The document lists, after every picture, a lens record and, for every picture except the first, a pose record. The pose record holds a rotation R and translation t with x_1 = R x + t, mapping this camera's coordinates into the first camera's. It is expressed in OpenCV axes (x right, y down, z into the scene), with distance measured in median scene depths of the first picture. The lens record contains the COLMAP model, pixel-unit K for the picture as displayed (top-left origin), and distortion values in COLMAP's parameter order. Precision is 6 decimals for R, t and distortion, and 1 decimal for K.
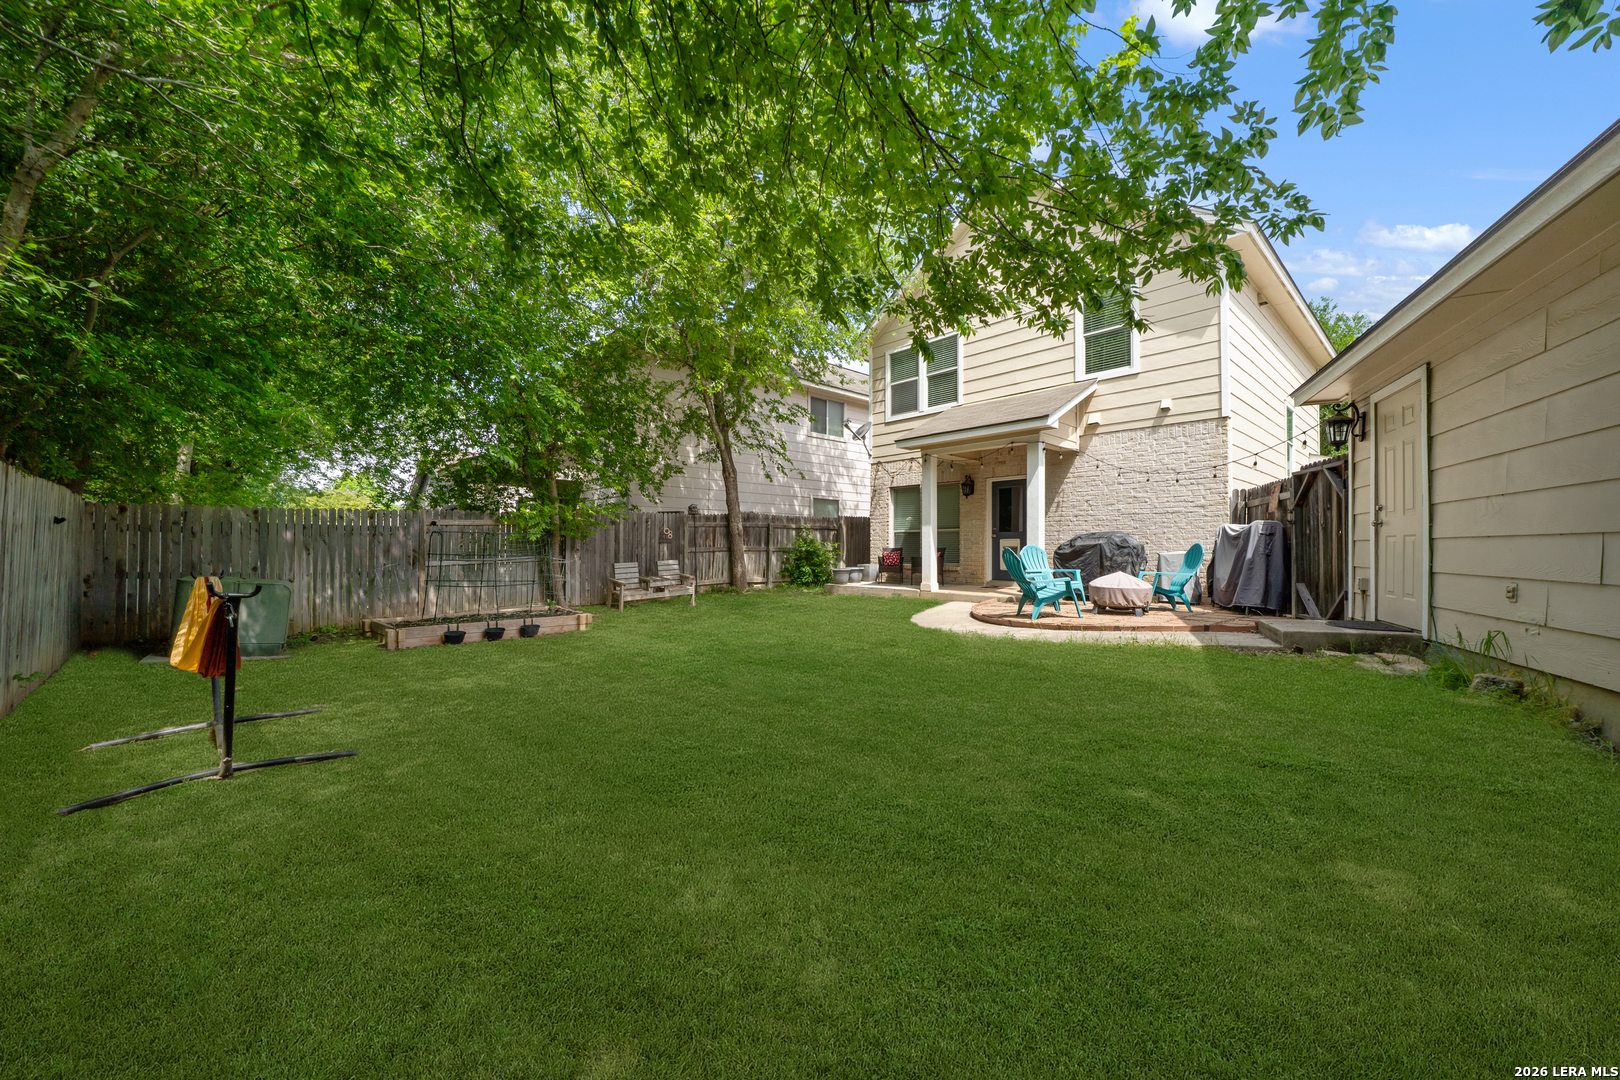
lens RADIAL K [[593.0, 0, 811.0], [0, 593.0, 540.2], [0, 0, 1]] dist [-0.004341, 0.000625]
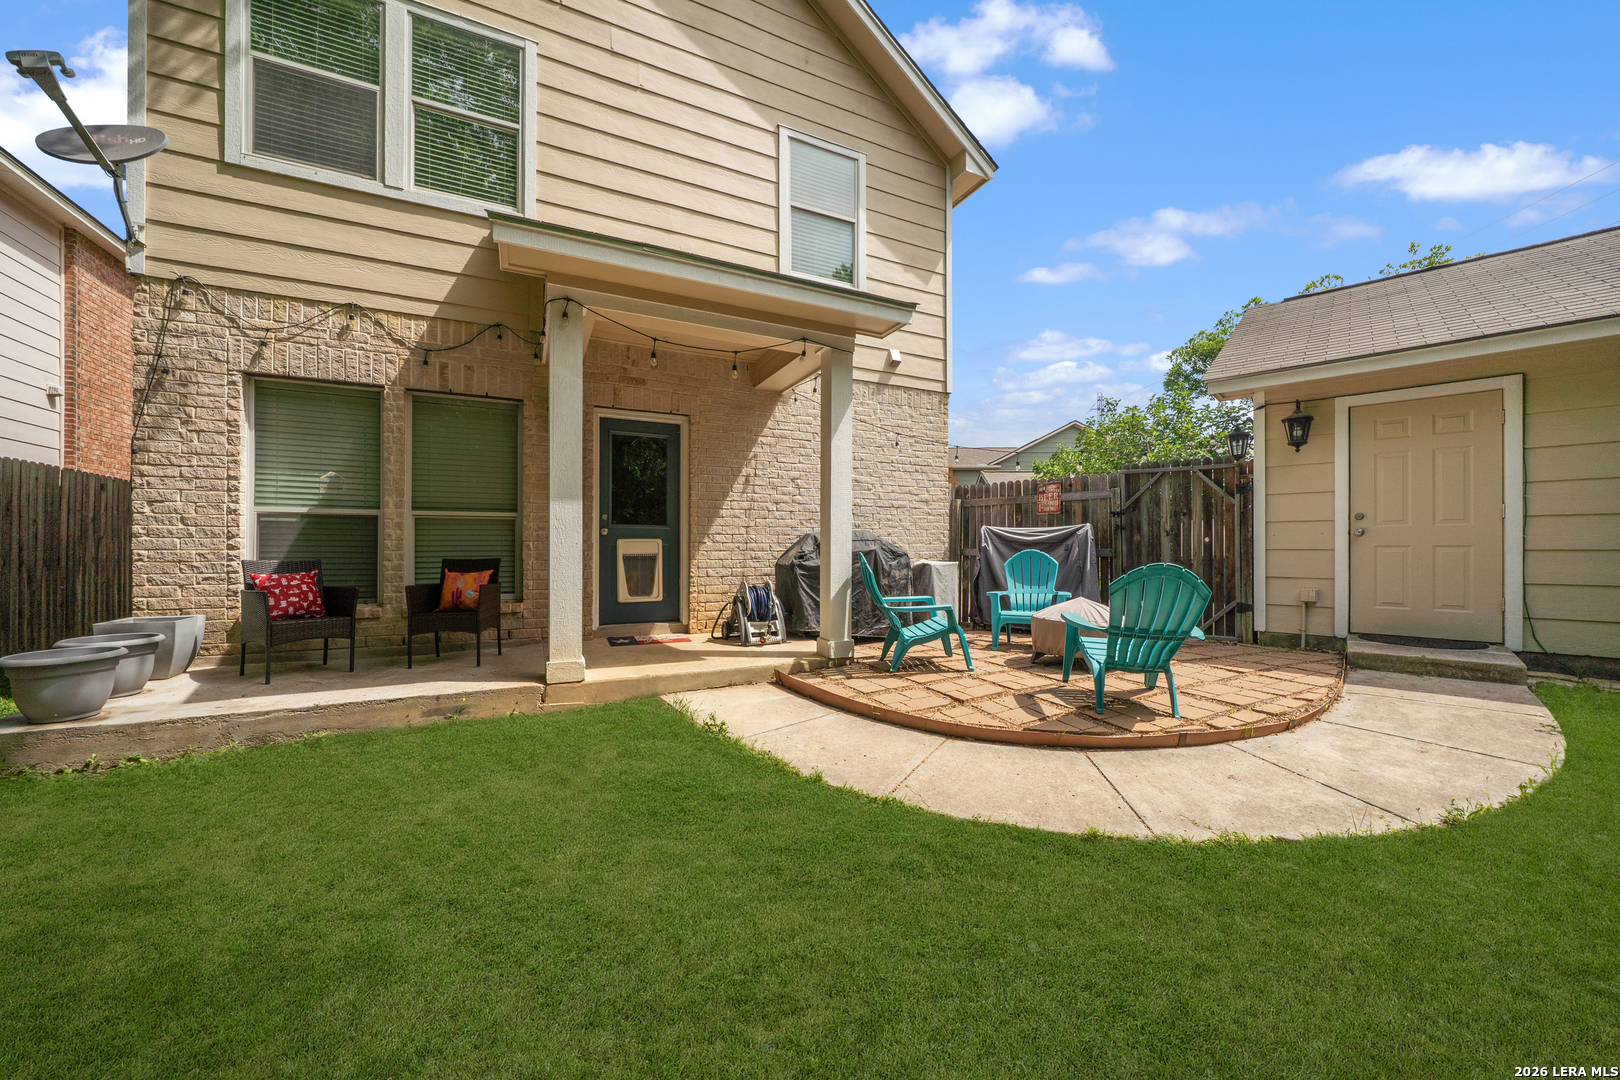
lens RADIAL K [[593.0, 0, 806.1], [0, 593.0, 548.6], [0, 0, 1]] dist [-0.004341, 0.000625]
pose [[0.291061, -0.001227, 0.956704, -0.096851], [-0.011752, 0.999919, 0.004857, 0.001691], [-0.956632, -0.012656, 0.291023, 0.704178]]
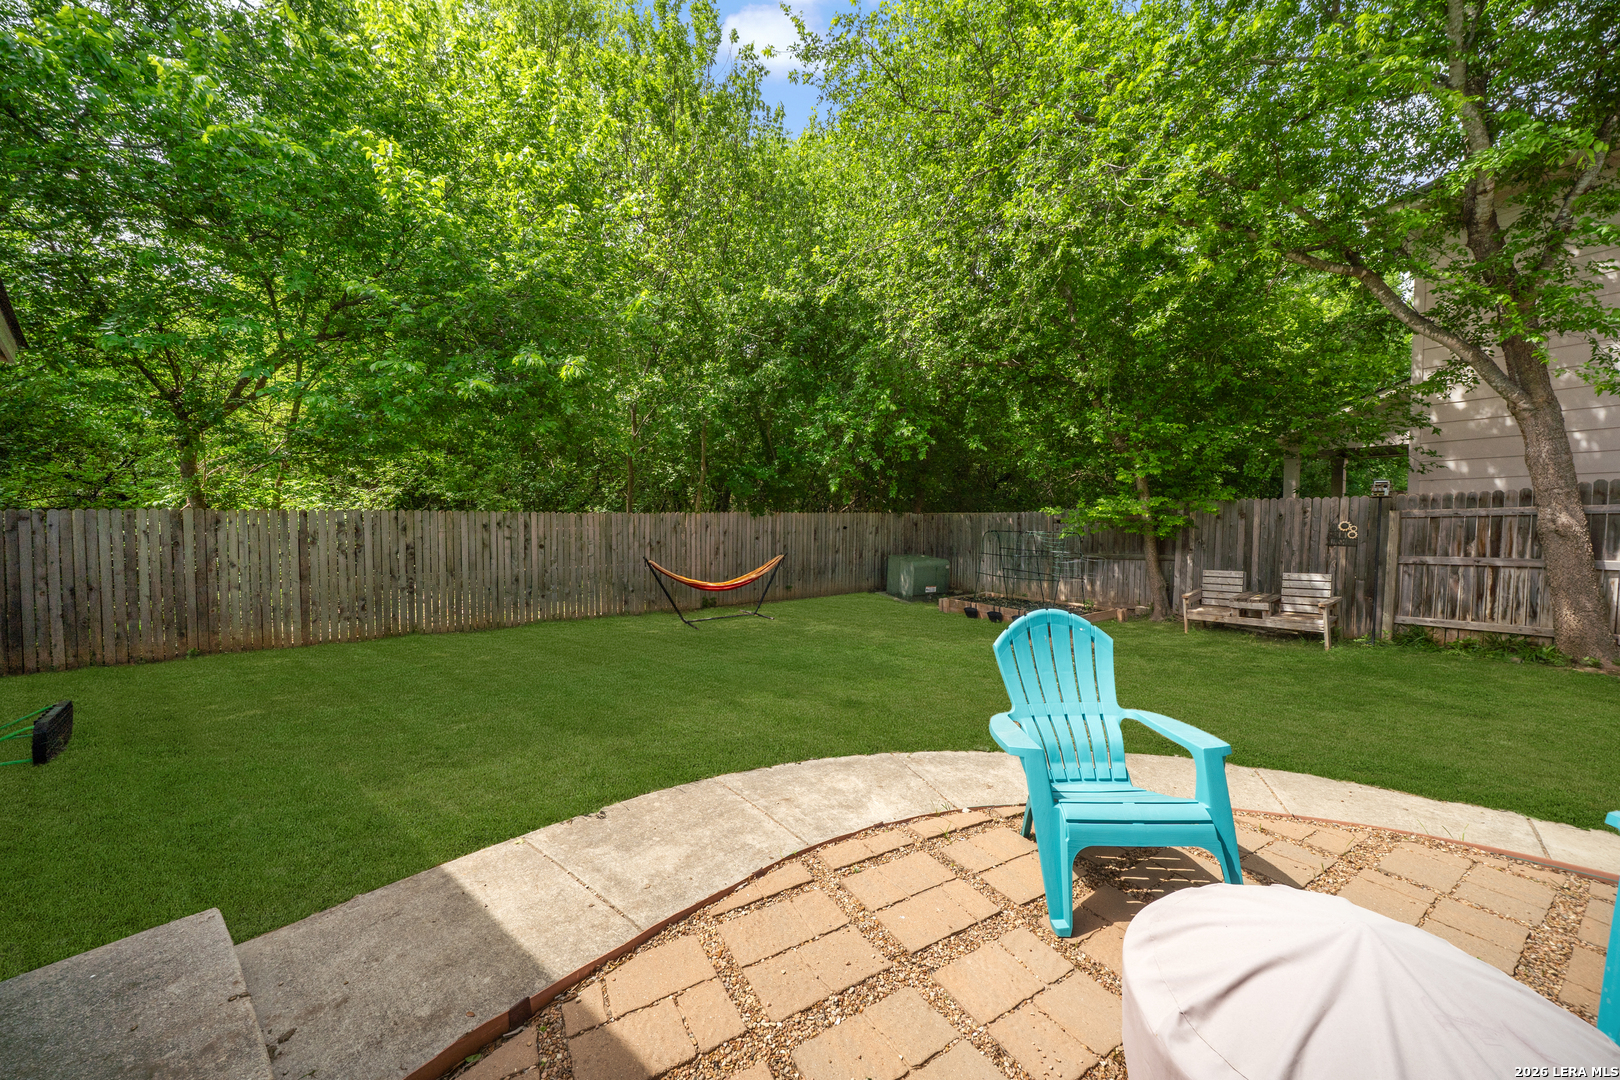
lens RADIAL K [[575.3, 0, 812.8], [0, 575.3, 531.5], [0, 0, 1]] dist [0.001267, 0.000250]
pose [[-0.221078, 0.019625, -0.975059, 0.467059], [0.014766, 0.999750, 0.016774, -0.028552], [0.975144, -0.010689, -0.221313, 0.605574]]
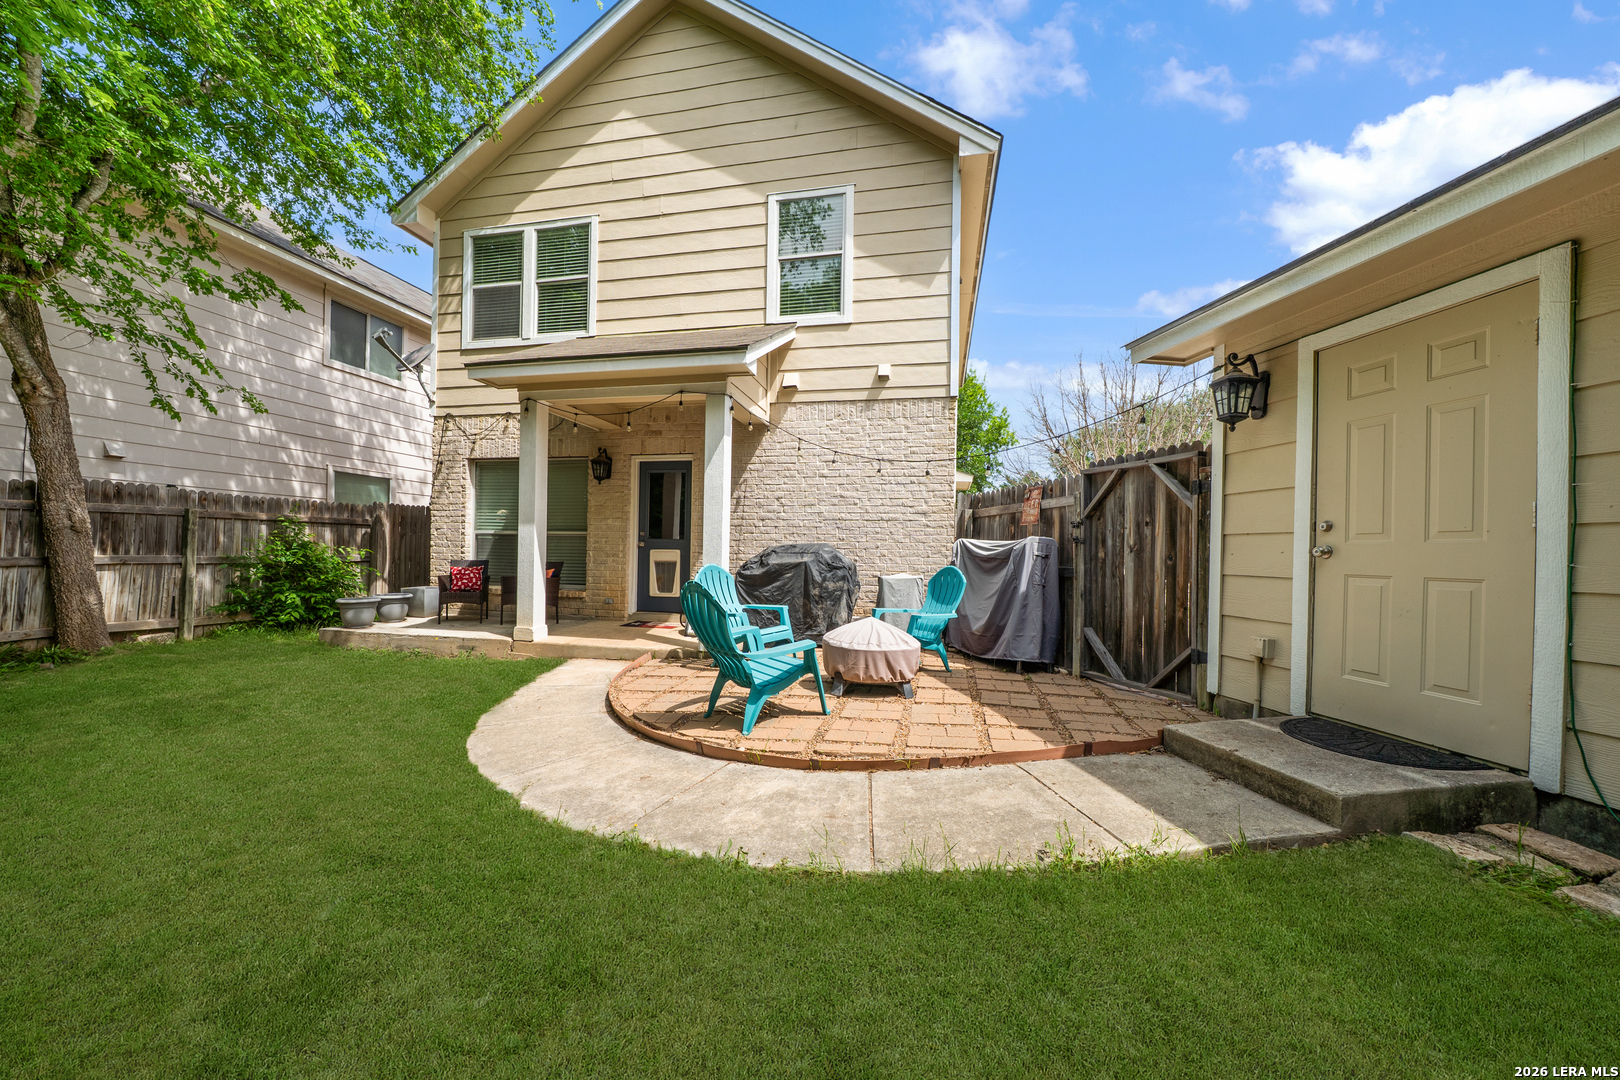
lens RADIAL K [[585.2, 0, 804.3], [0, 585.2, 551.2], [0, 0, 1]] dist [-0.004270, -0.000448]
pose [[0.822431, 0.012262, 0.568733, 0.089201], [-0.022307, 0.999694, 0.010705, -0.010784], [-0.568427, -0.021491, 0.822453, 0.363567]]
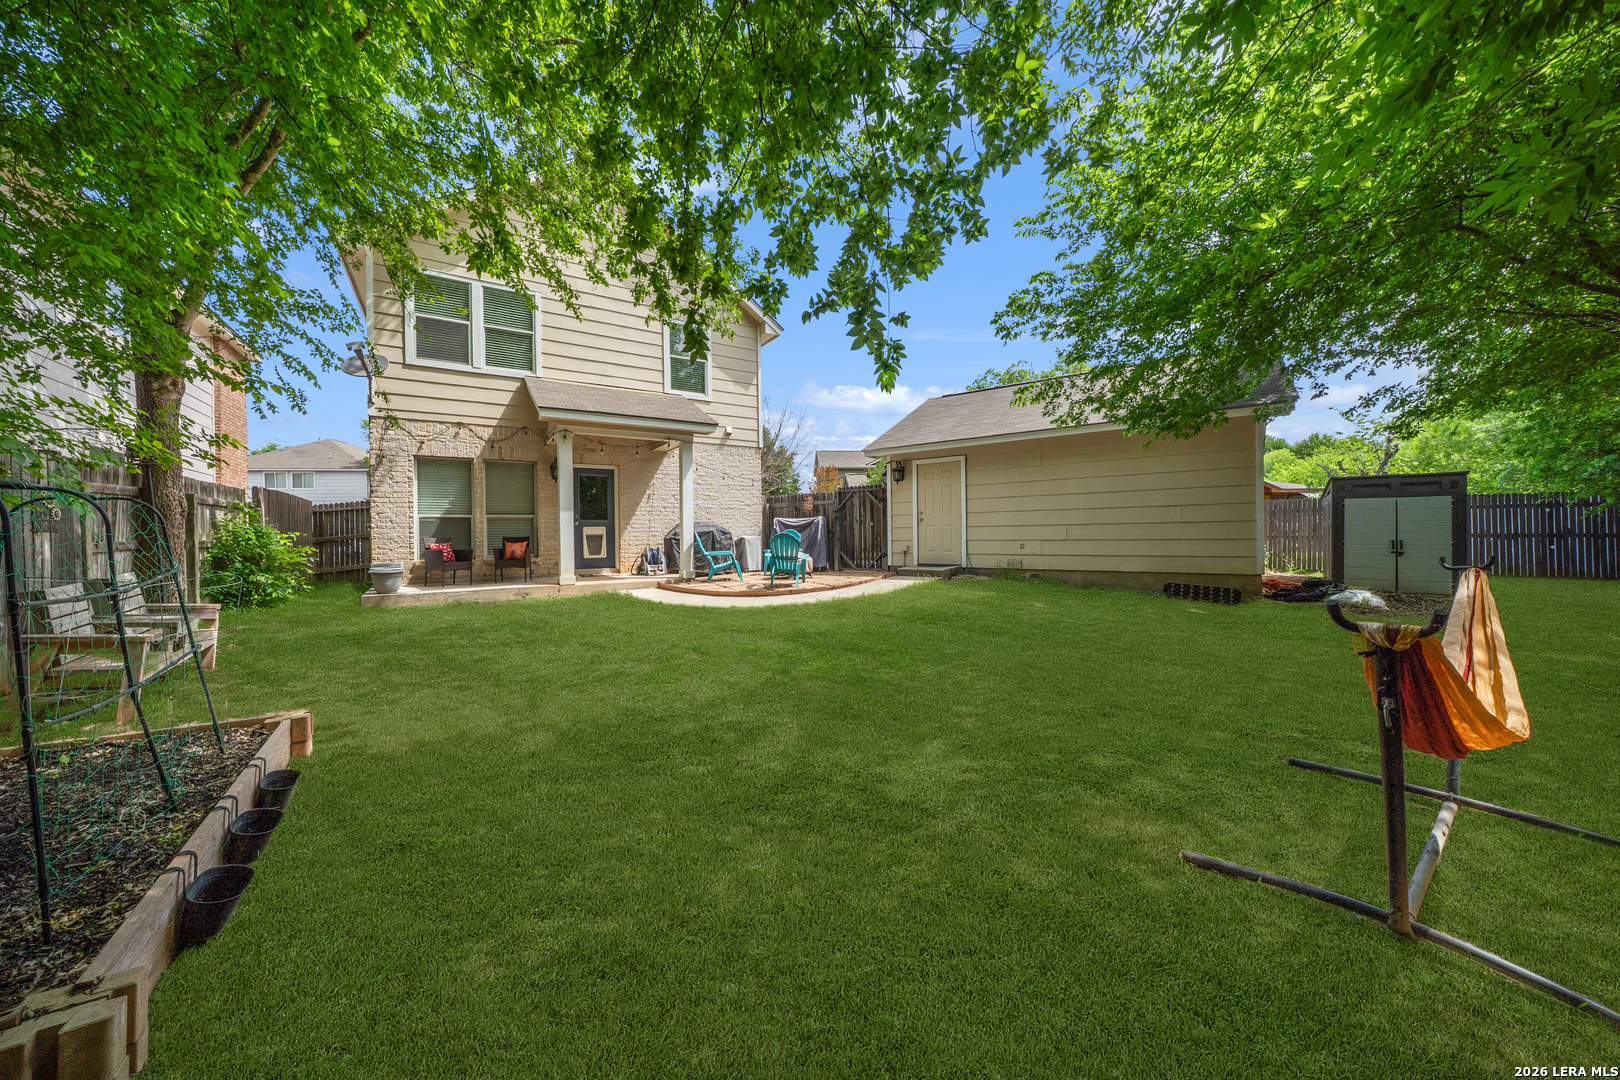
lens RADIAL K [[575.3, 0, 805.3], [0, 575.3, 533.2], [0, 0, 1]] dist [0.001267, 0.000250]
pose [[0.180034, -0.001747, 0.983659, -0.542999], [0.003009, 0.999995, 0.001225, 0.007770], [-0.983656, 0.002740, 0.180038, 0.462120]]
